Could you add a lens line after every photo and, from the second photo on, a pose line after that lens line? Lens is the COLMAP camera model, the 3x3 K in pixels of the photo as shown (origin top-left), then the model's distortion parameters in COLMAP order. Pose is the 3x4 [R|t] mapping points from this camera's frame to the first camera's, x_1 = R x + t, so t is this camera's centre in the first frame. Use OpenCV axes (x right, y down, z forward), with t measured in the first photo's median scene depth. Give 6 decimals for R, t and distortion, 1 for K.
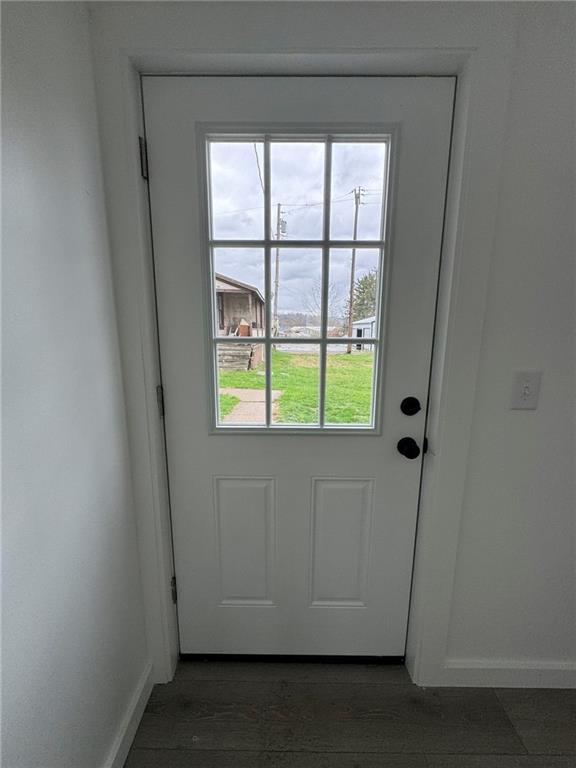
lens RADIAL K [[305.5, 0, 288.0], [0, 305.5, 384.0], [0, 0, 1]] dist [0.000403, 0.000012]
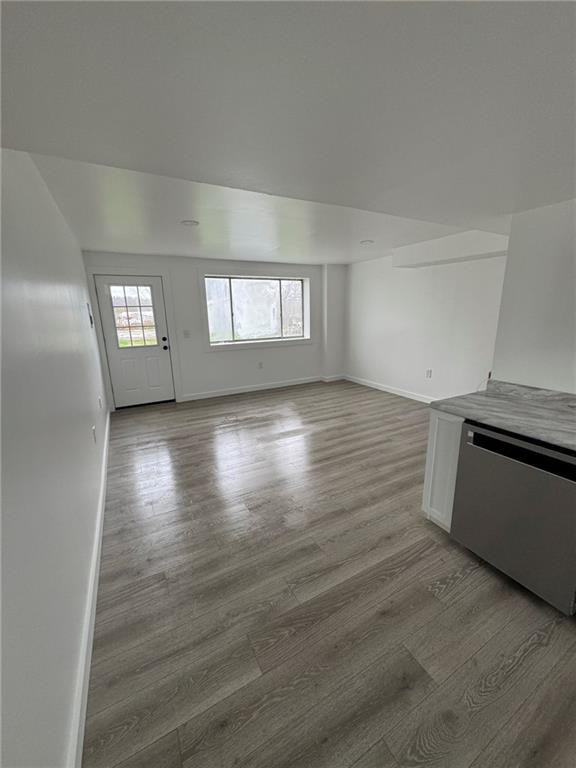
lens RADIAL K [[305.5, 0, 288.0], [0, 305.5, 384.0], [0, 0, 1]] dist [0.000403, 0.000012]
pose [[0.872259, -0.138717, 0.468958, -0.259939], [0.114326, 0.990197, 0.080251, 0.611766], [-0.475493, -0.016385, 0.879567, -4.192708]]
